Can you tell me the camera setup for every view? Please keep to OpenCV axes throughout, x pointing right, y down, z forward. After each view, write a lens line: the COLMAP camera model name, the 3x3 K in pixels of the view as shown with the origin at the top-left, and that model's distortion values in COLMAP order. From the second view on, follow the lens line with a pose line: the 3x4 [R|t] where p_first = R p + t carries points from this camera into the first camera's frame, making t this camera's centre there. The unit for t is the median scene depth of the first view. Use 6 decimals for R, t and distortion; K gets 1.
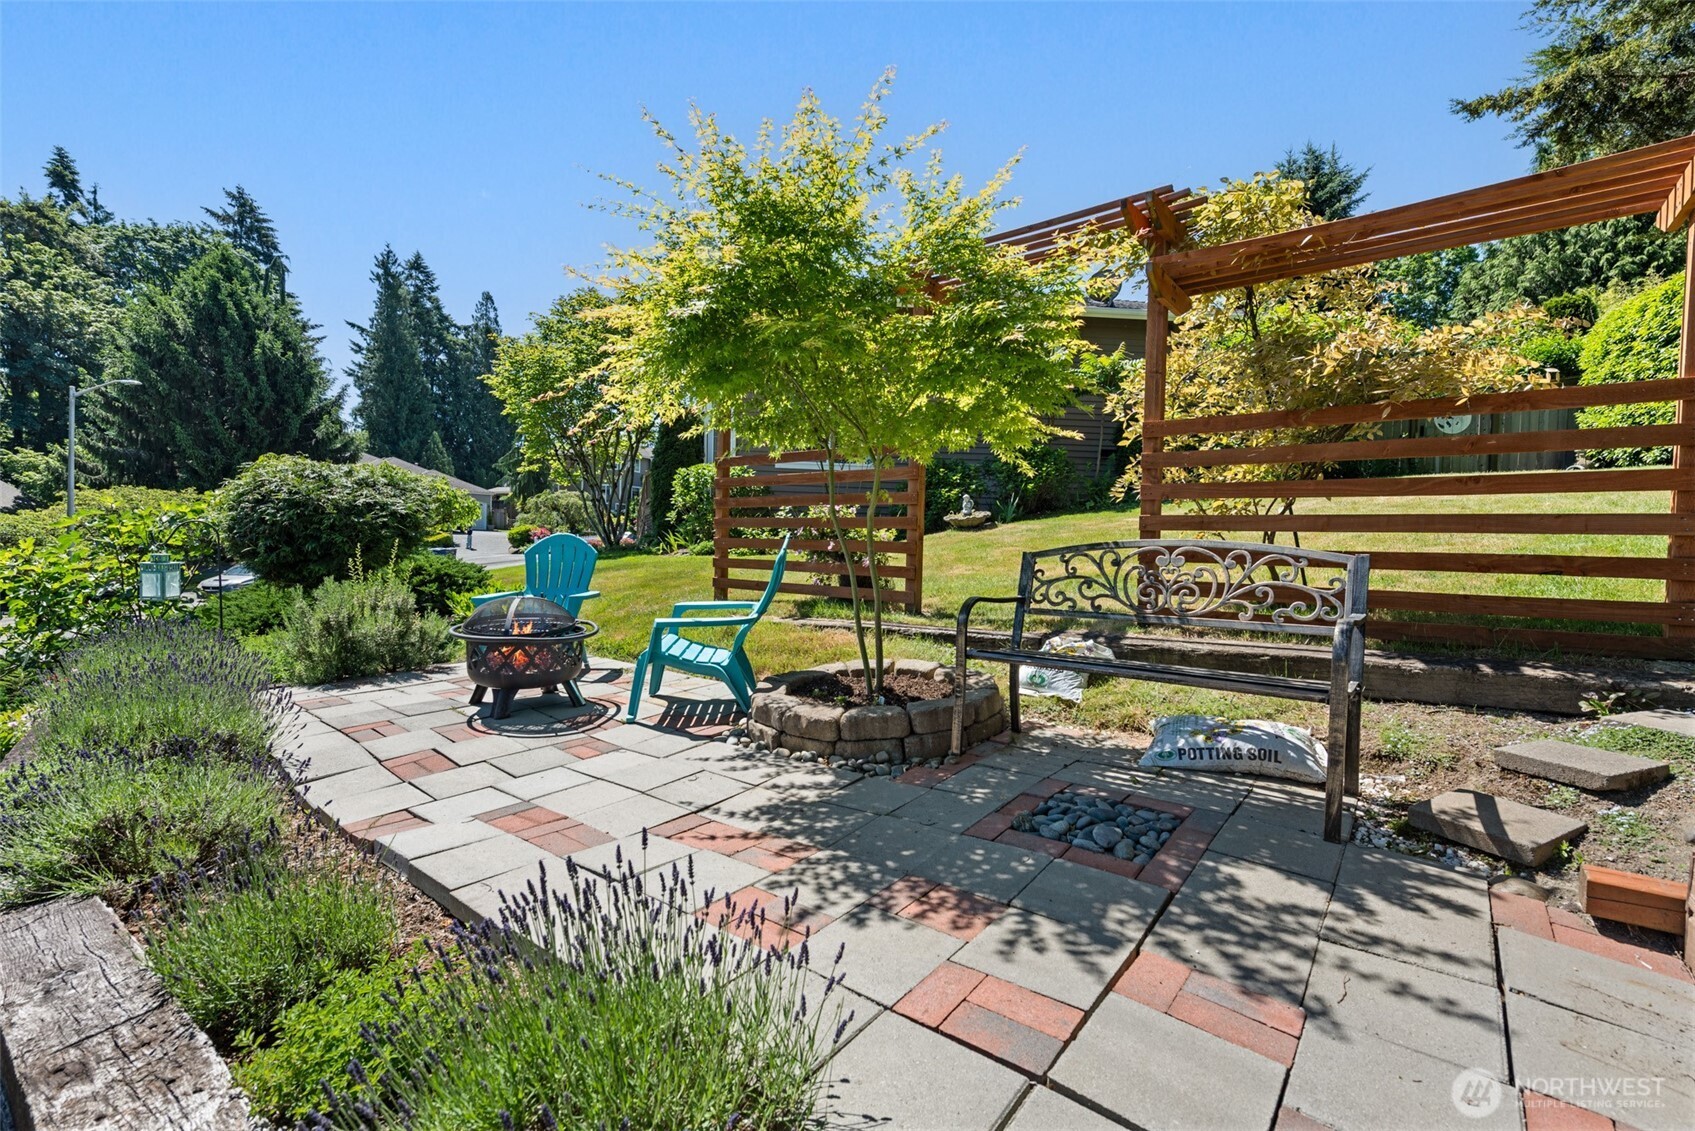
lens RADIAL K [[777.9, 0, 851.4], [0, 777.9, 554.5], [0, 0, 1]] dist [0.001379, 0.000152]
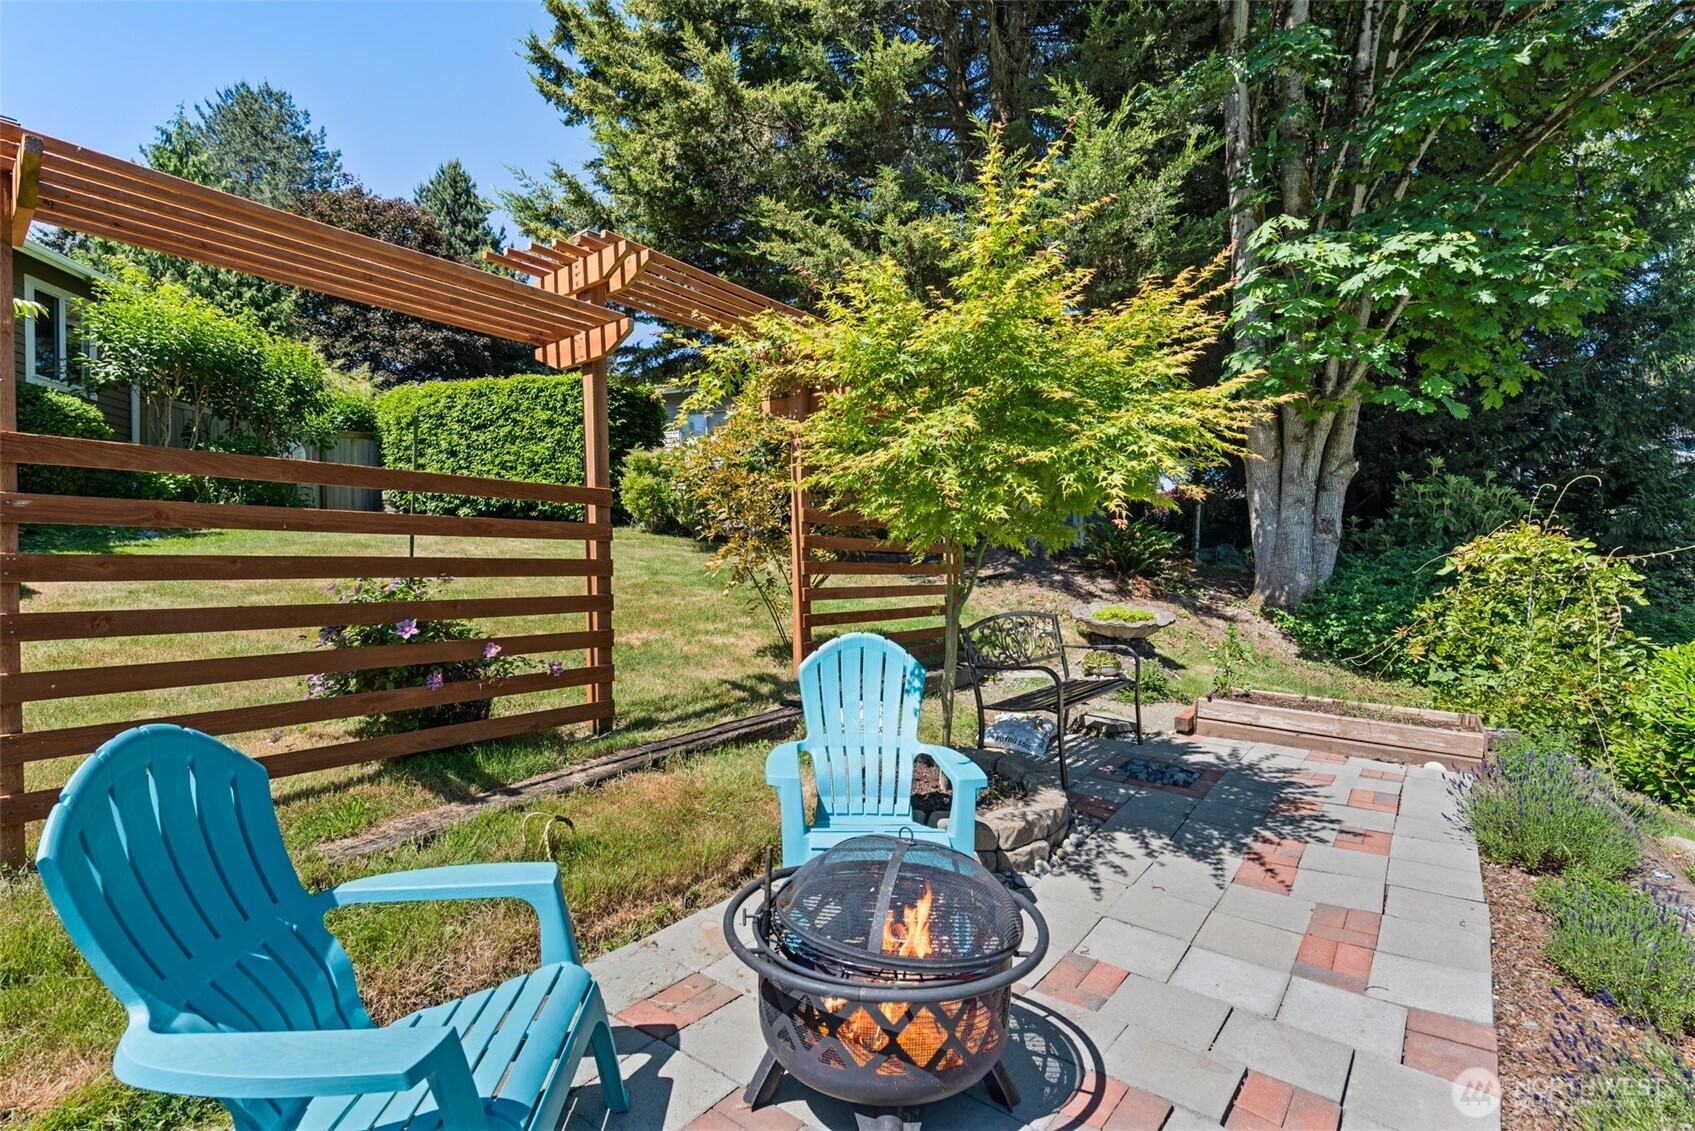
lens RADIAL K [[784.2, 0, 845.9], [0, 784.2, 545.7], [0, 0, 1]] dist [-0.000210, -0.000117]
pose [[-0.059017, 0.008537, 0.998220, -1.545927], [0.021739, 0.999737, -0.007264, -0.205240], [-0.998020, 0.021272, -0.059187, 1.874453]]
